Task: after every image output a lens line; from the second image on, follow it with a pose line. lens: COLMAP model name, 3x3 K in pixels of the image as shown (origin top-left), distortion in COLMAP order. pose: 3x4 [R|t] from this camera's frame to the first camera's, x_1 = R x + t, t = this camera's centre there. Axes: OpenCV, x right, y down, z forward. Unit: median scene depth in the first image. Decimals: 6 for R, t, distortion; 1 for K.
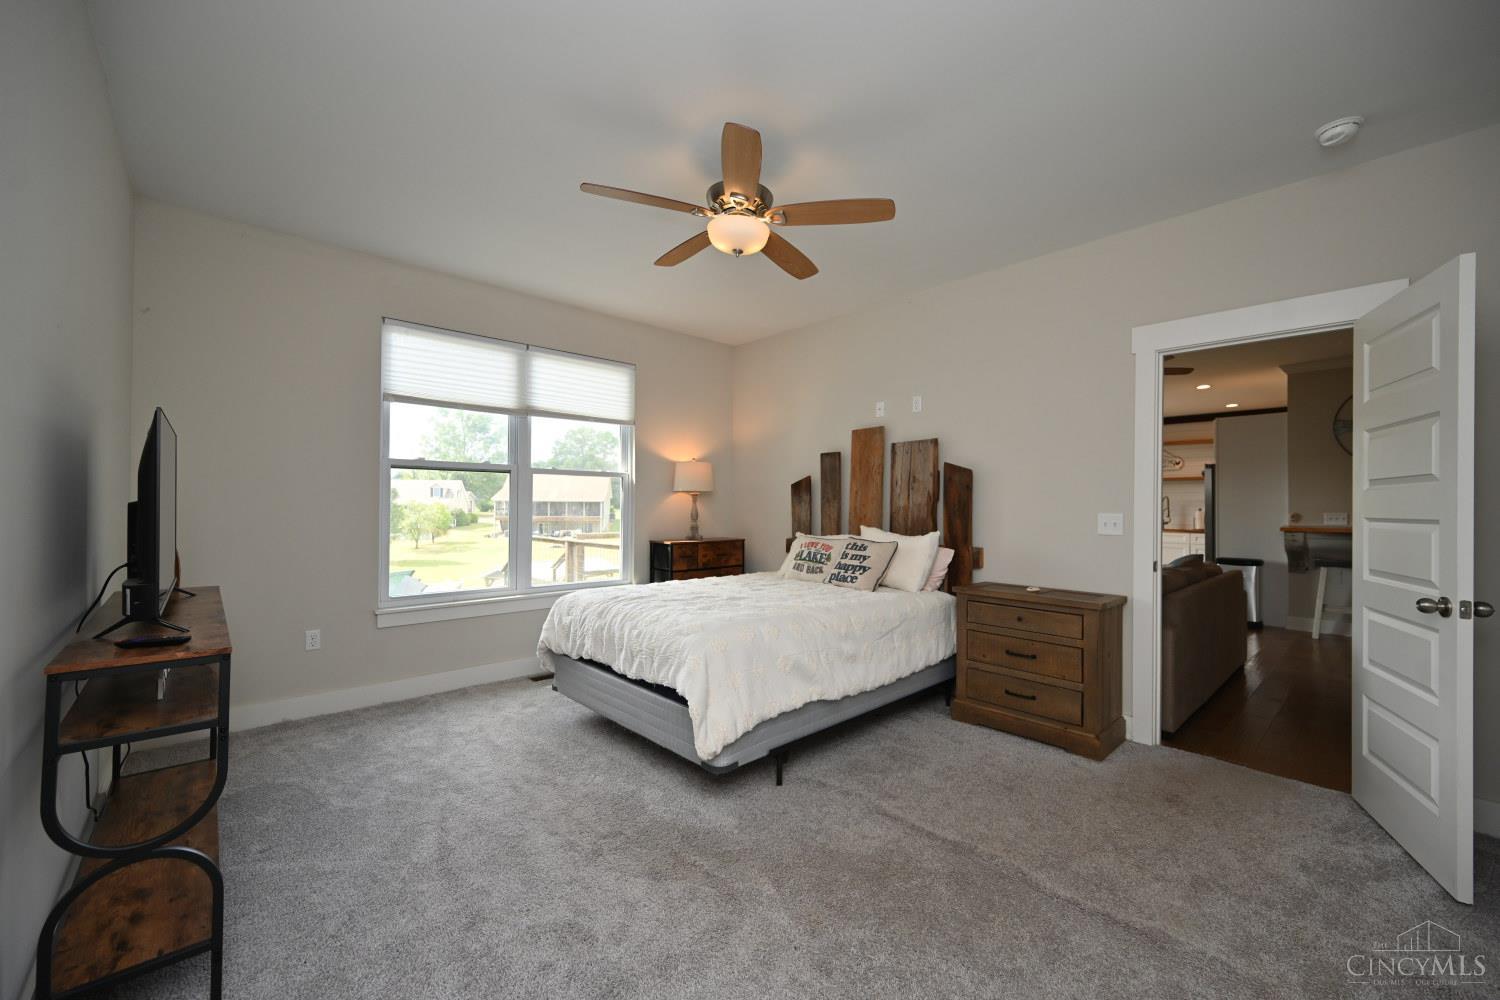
lens RADIAL K [[594.6, 0, 737.4], [0, 594.6, 496.7], [0, 0, 1]] dist [0.002499, -0.000975]
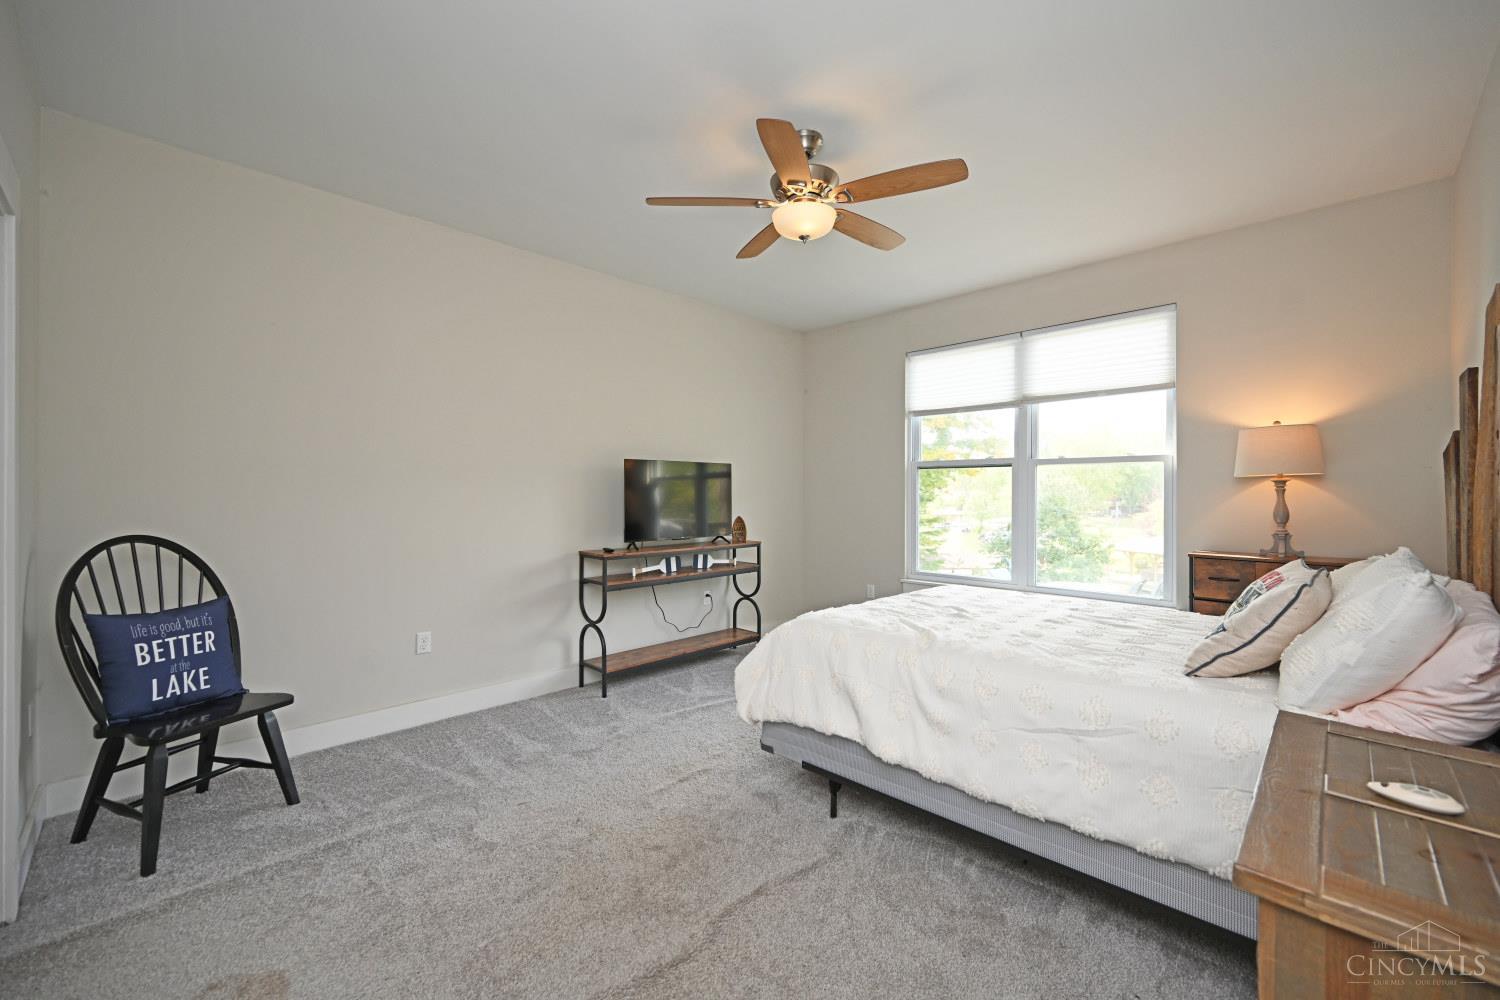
lens RADIAL K [[594.6, 0, 765.8], [0, 594.6, 498.4], [0, 0, 1]] dist [0.002499, -0.000975]
pose [[0.077004, -0.000553, -0.997031, 0.643198], [0.010727, 0.999942, 0.000274, 0.010373], [0.996973, -0.010717, 0.077006, 0.575867]]
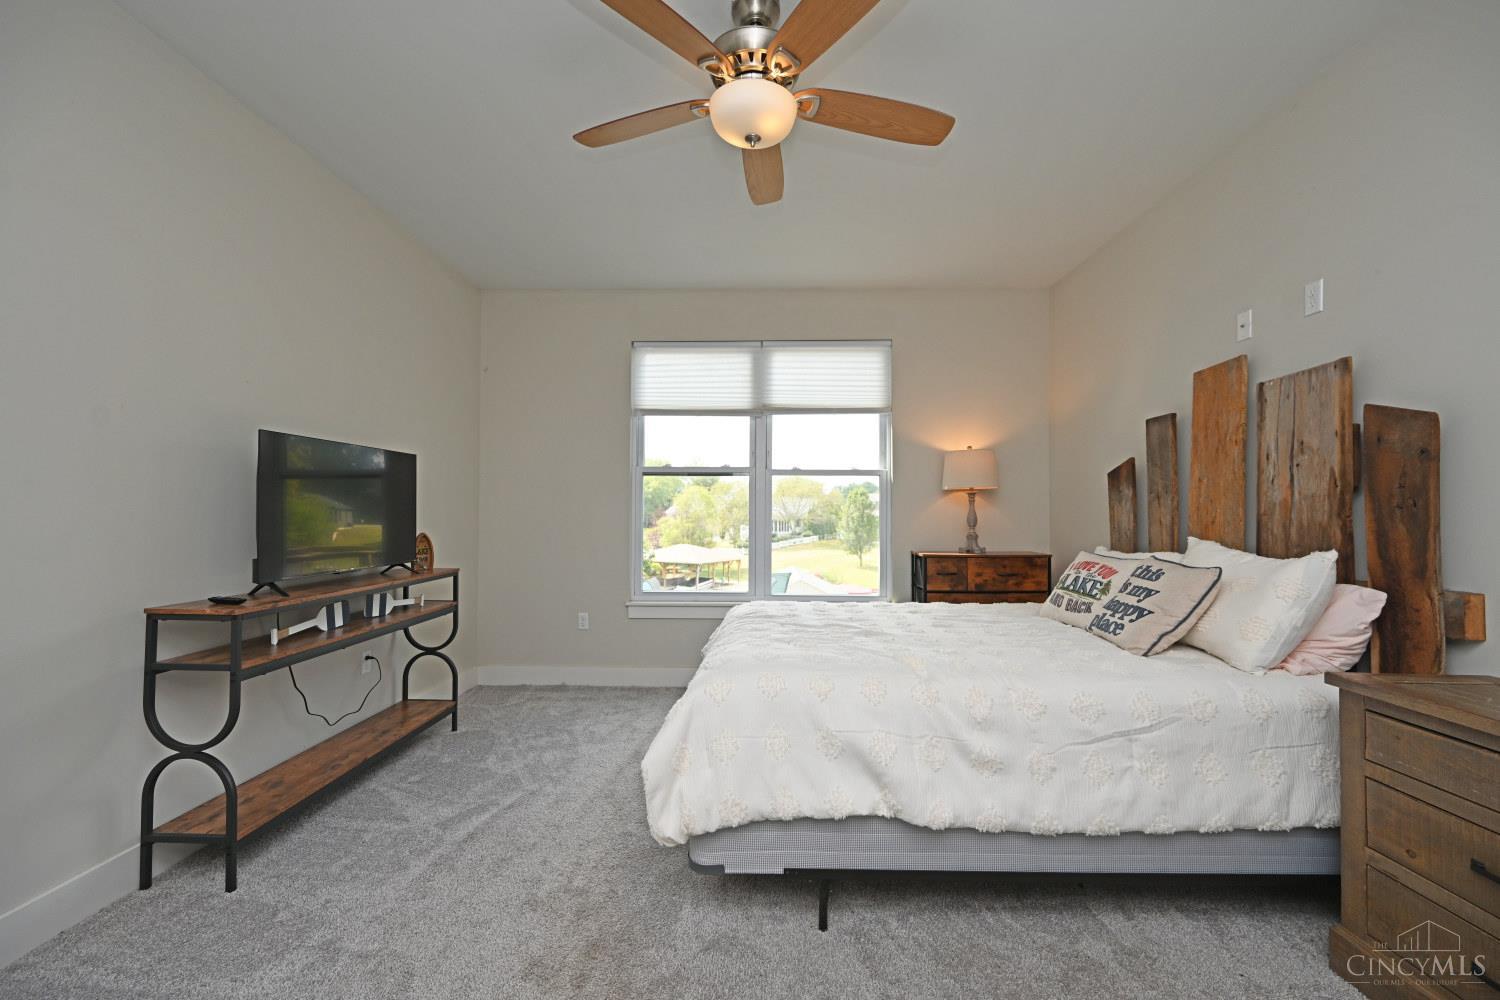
lens RADIAL K [[594.6, 0, 744.8], [0, 594.6, 502.8], [0, 0, 1]] dist [0.002499, -0.000975]
pose [[0.723342, -0.018097, -0.690252, 0.319008], [0.011244, 0.999833, -0.014431, 0.021116], [0.690398, 0.002678, 0.723425, 0.324600]]
